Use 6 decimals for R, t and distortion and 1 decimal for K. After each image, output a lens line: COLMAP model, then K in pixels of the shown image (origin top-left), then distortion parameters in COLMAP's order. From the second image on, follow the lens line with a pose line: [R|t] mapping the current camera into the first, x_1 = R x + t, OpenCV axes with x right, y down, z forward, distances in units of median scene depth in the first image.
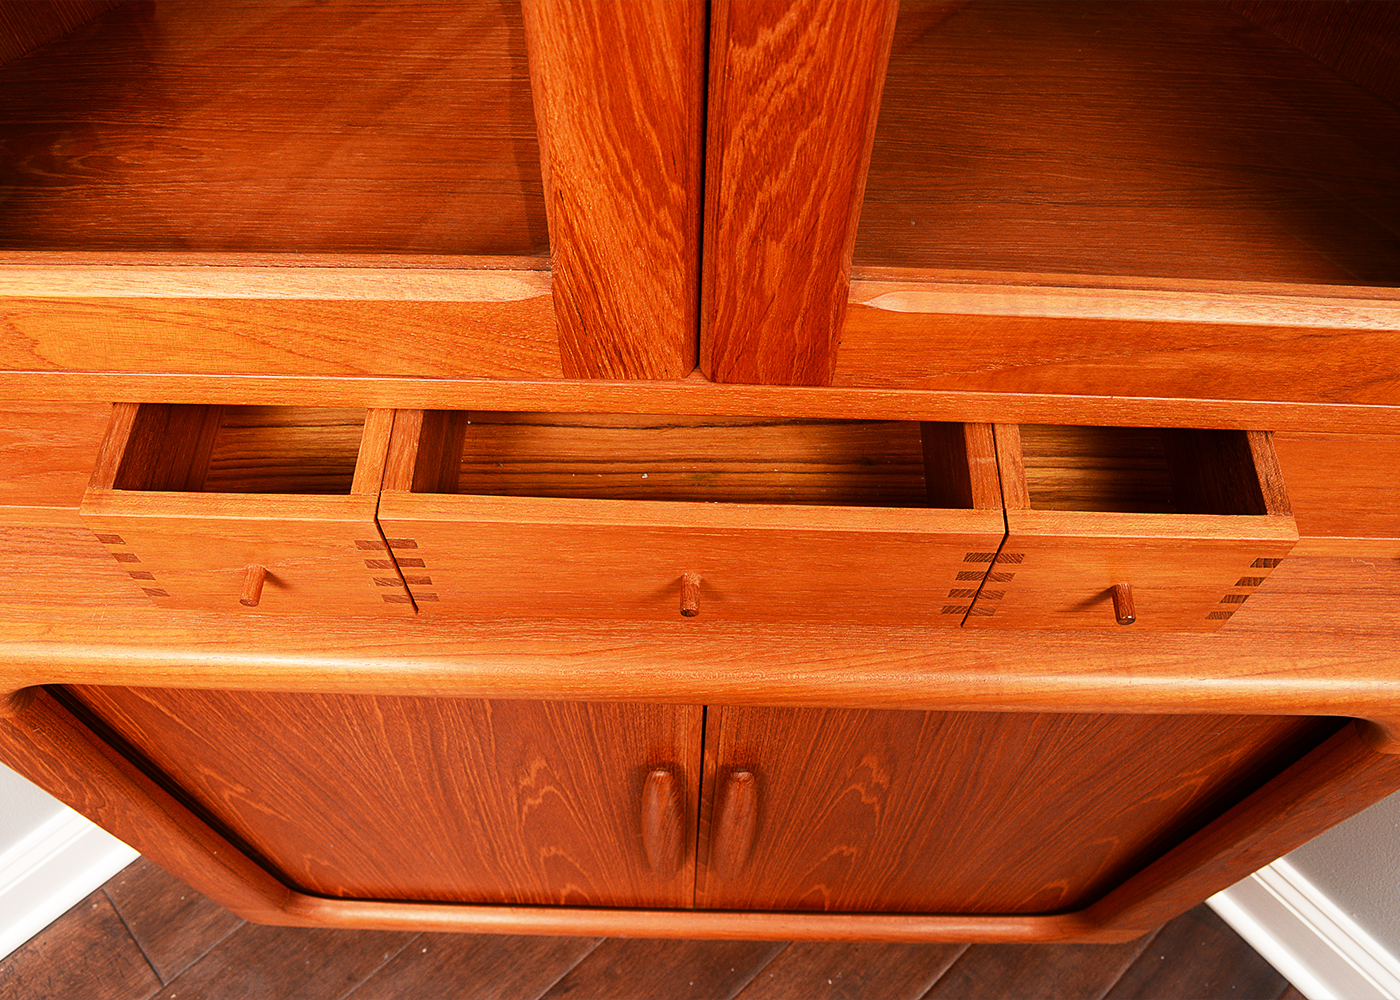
lens RADIAL K [[1168.5, 0, 707.1], [0, 1168.5, 476.3], [0, 0, 1]] dist [-0.087379, 0.014852]
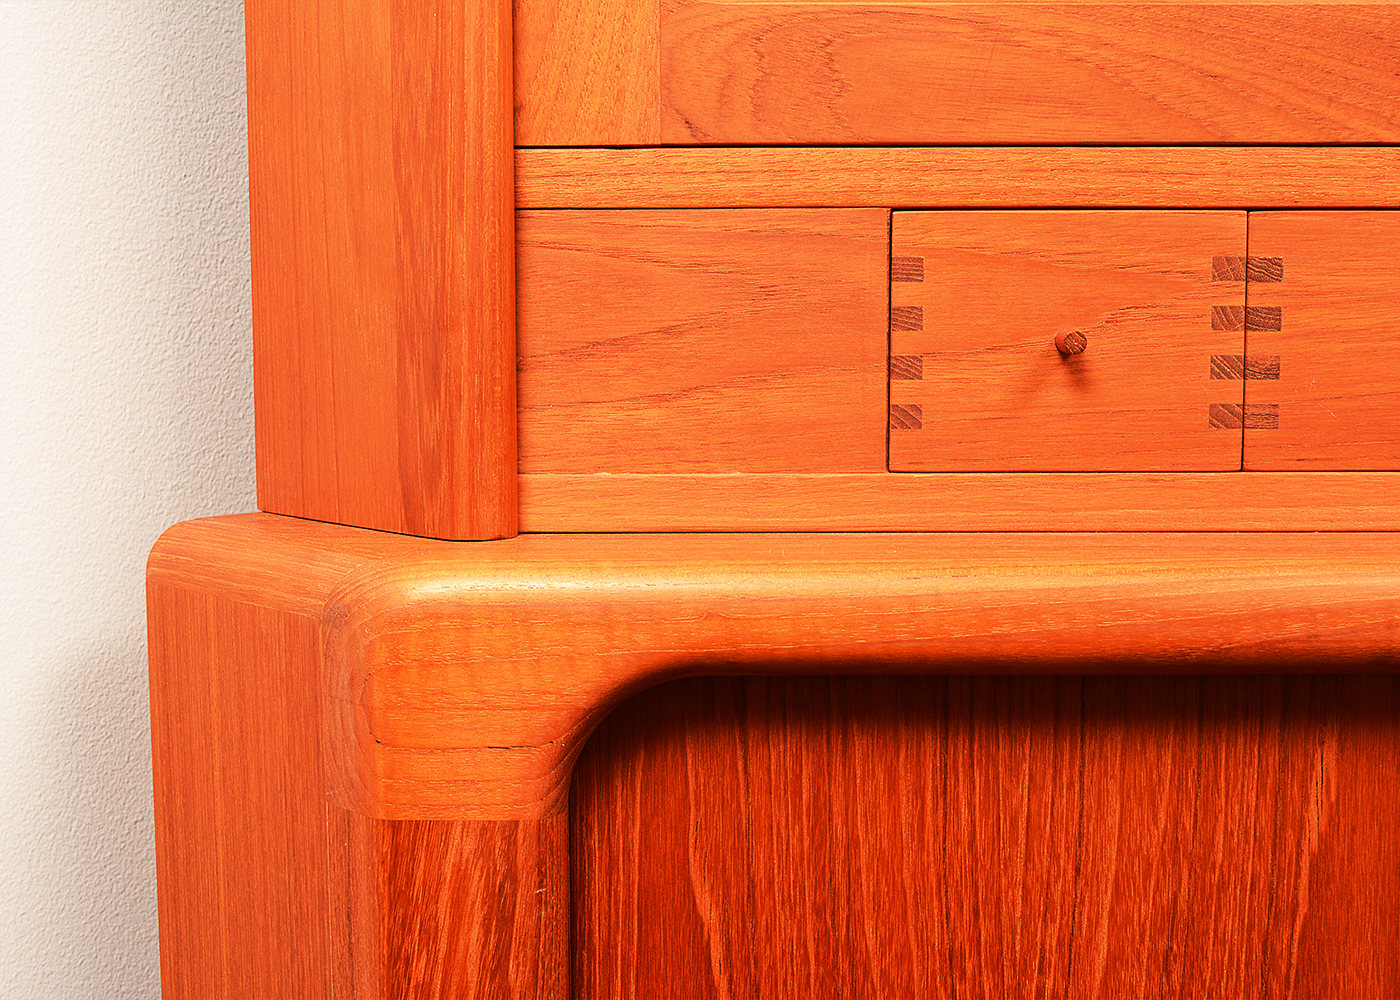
lens RADIAL K [[1904.4, 0, 705.9], [0, 1904.4, 501.3], [0, 0, 1]] dist [-0.035051, 0.000000]
pose [[0.999688, -0.024960, -0.000582, -0.739171], [0.015036, 0.620462, -0.784092, 1.254090], [0.019932, 0.783839, 0.620644, 0.368472]]
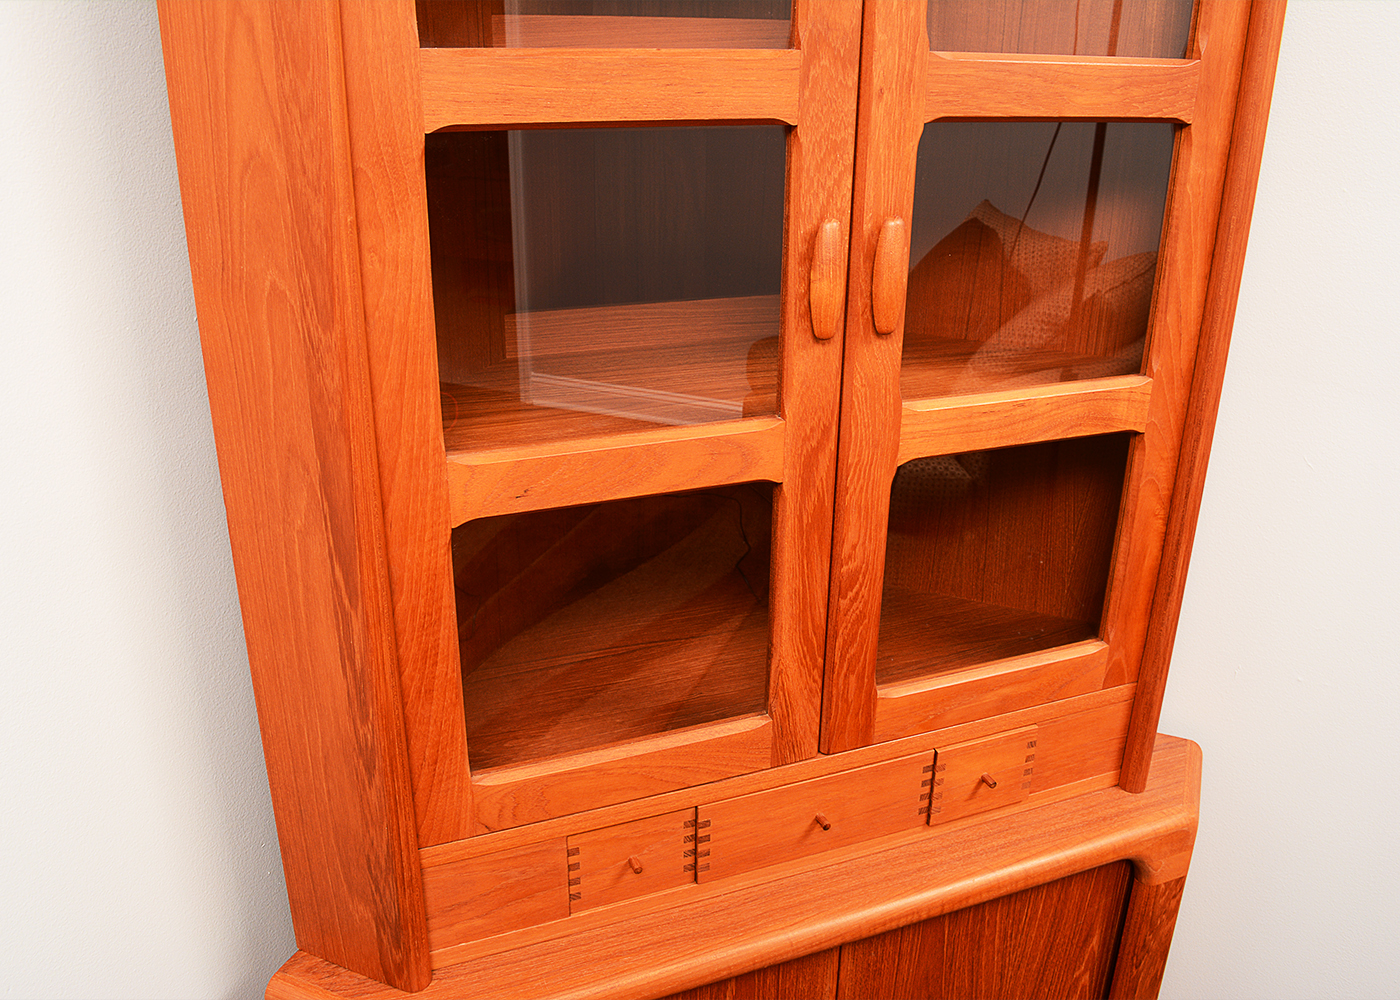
lens RADIAL K [[1168.5, 0, 706.1], [0, 1168.5, 496.6], [0, 0, 1]] dist [-0.087379, 0.014852]
pose [[0.921066, -0.154901, 0.357272, -1.060433], [0.333796, 0.786565, -0.519515, 0.698874], [-0.200544, 0.597764, 0.776183, -1.162210]]
